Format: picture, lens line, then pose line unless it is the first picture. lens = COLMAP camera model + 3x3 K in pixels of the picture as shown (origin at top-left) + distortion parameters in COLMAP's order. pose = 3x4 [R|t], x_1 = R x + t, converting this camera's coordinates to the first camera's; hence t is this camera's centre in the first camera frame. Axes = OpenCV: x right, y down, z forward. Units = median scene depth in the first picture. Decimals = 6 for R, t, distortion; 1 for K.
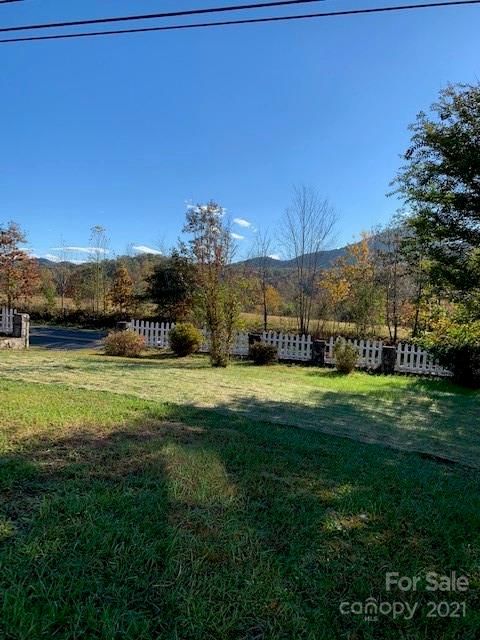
lens RADIAL K [[492.2, 0, 239.9], [0, 492.2, 320.8], [0, 0, 1]] dist [-0.023132, 0.002485]
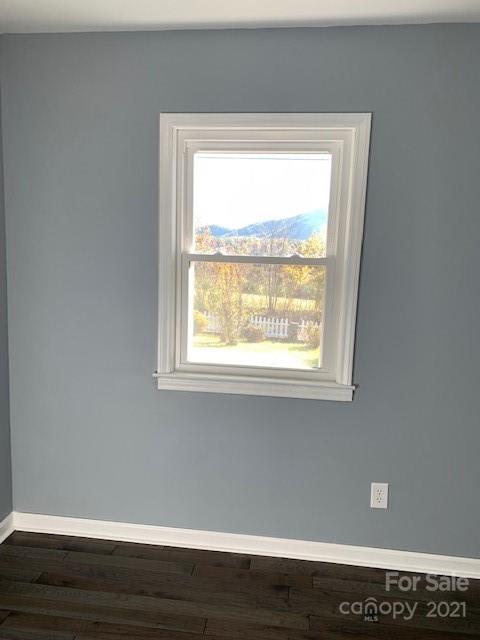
lens RADIAL K [[492.2, 0, 240.0], [0, 492.2, 319.4], [0, 0, 1]] dist [-0.023132, 0.002485]
pose [[0.994911, 0.001223, 0.100750, -0.126034], [-0.007192, 0.998238, 0.058895, -0.049572], [-0.100500, -0.059319, 0.993167, -0.323669]]
